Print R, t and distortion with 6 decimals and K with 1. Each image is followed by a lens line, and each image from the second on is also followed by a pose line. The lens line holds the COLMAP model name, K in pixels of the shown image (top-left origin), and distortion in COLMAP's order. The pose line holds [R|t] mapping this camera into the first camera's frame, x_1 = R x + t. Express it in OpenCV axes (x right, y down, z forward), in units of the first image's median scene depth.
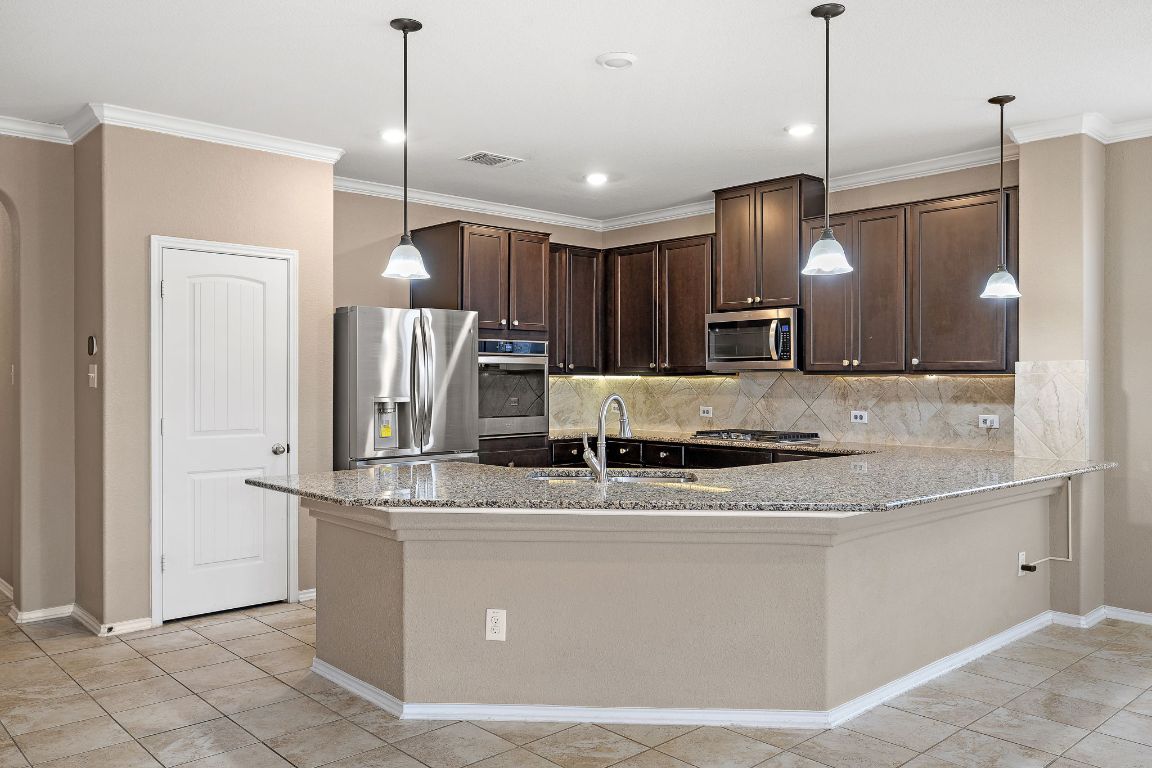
lens RADIAL K [[902.5, 0, 534.7], [0, 902.5, 384.6], [0, 0, 1]] dist [-0.004959, -0.003580]
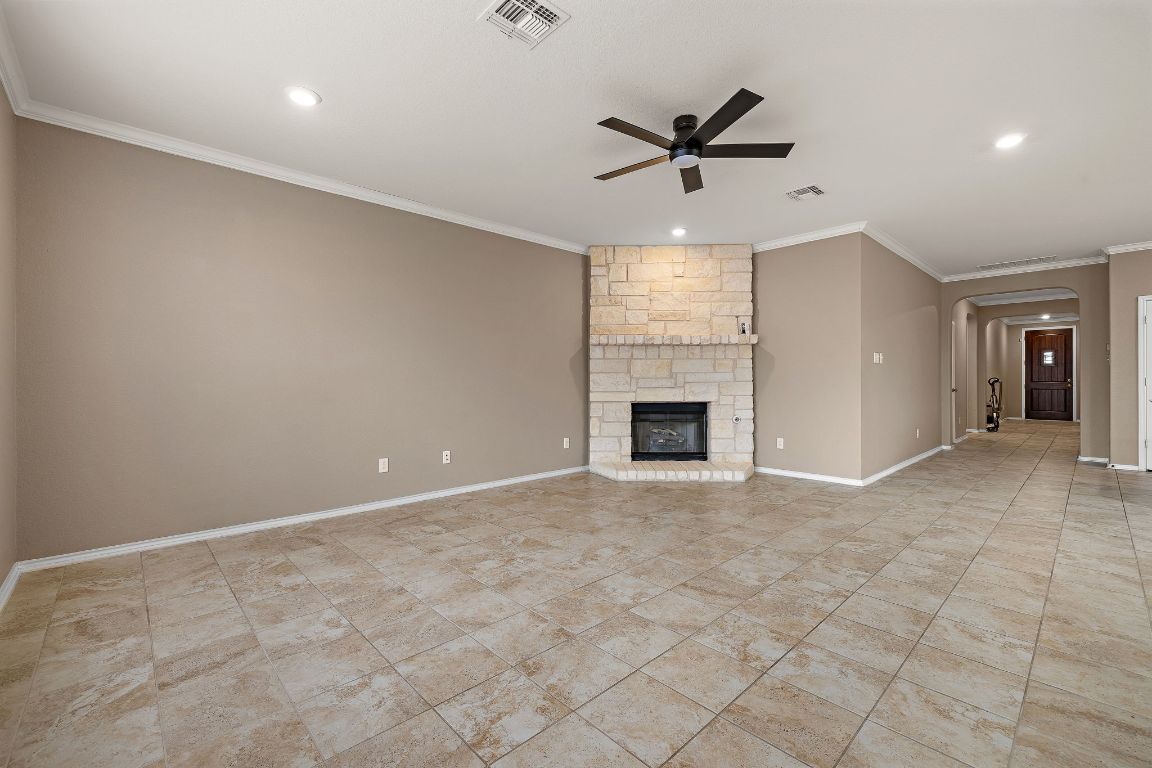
lens RADIAL K [[482.3, 0, 573.9], [0, 482.3, 380.3], [0, 0, 1]] dist [-0.000574, 0.000047]
pose [[0.042749, 0.002445, -0.999083, 0.623820], [-0.003306, 0.999992, 0.002306, 0.039118], [0.999080, 0.003204, 0.042757, -0.403153]]
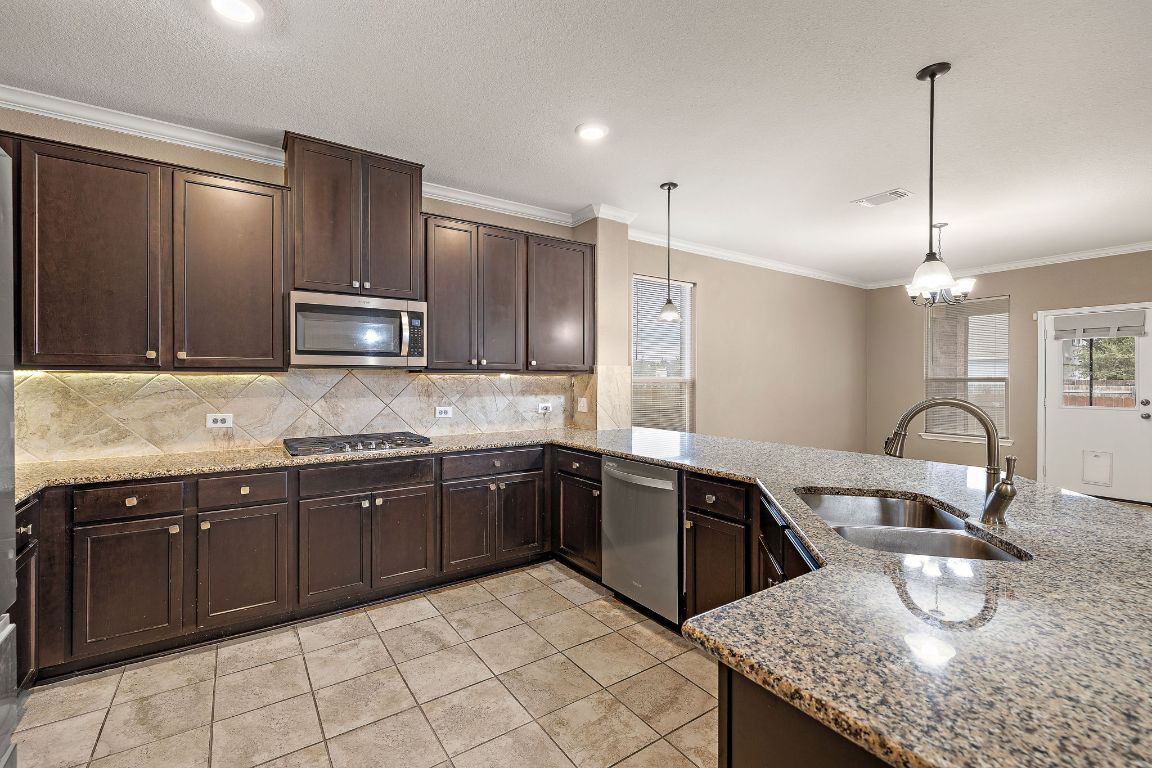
lens RADIAL K [[482.3, 0, 573.9], [0, 482.3, 380.3], [0, 0, 1]] dist [-0.000574, 0.000047]
pose [[0.106956, -0.001028, 0.994263, -0.225734], [0.006812, 0.999977, 0.000301, -0.001609], [-0.994240, 0.006741, 0.106960, 0.869886]]
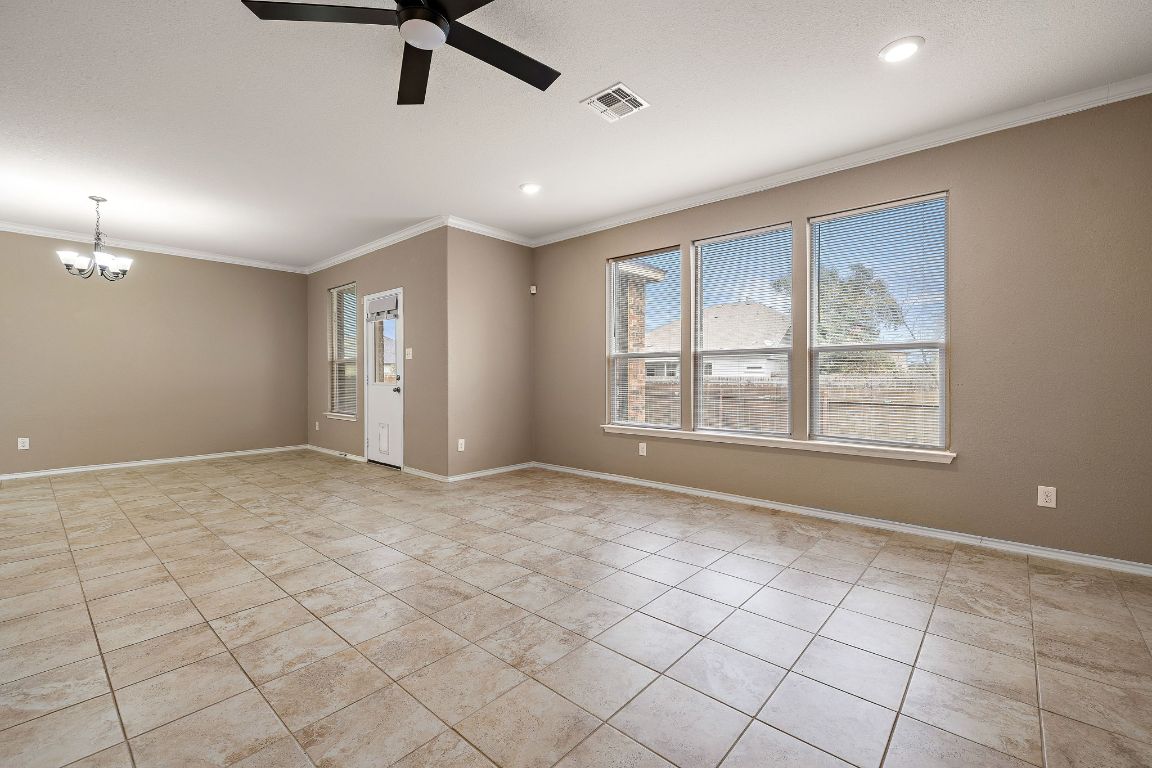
lens RADIAL K [[482.3, 0, 573.9], [0, 482.3, 380.3], [0, 0, 1]] dist [-0.000574, 0.000047]
pose [[-0.135599, -0.007800, 0.990733, -0.269864], [0.005423, 0.999948, 0.008615, 0.043778], [-0.990749, 0.006541, -0.135549, -0.313304]]
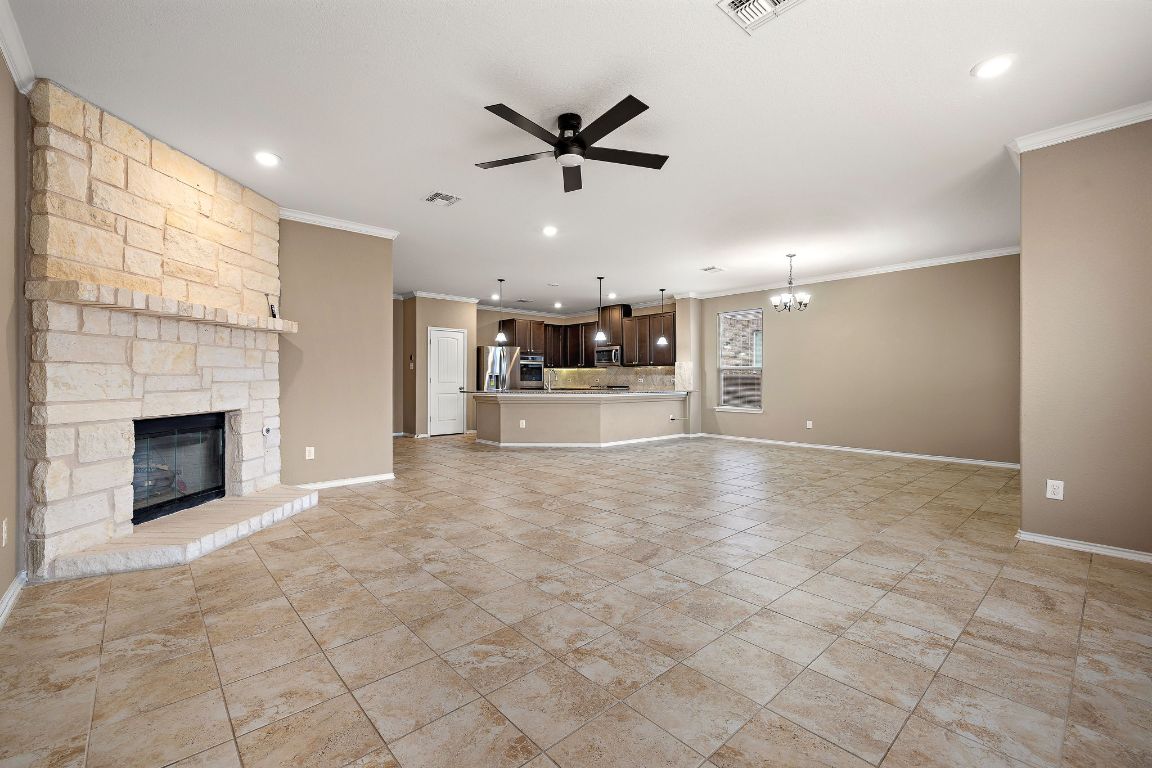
lens RADIAL K [[490.0, 0, 556.7], [0, 490.0, 384.7], [0, 0, 1]] dist [-0.005798, -0.000057]
pose [[1.000000, -0.000472, -0.000533, 0.073077], [0.000476, 0.999982, 0.006026, 0.045088], [0.000530, -0.006027, 0.999982, -0.800986]]
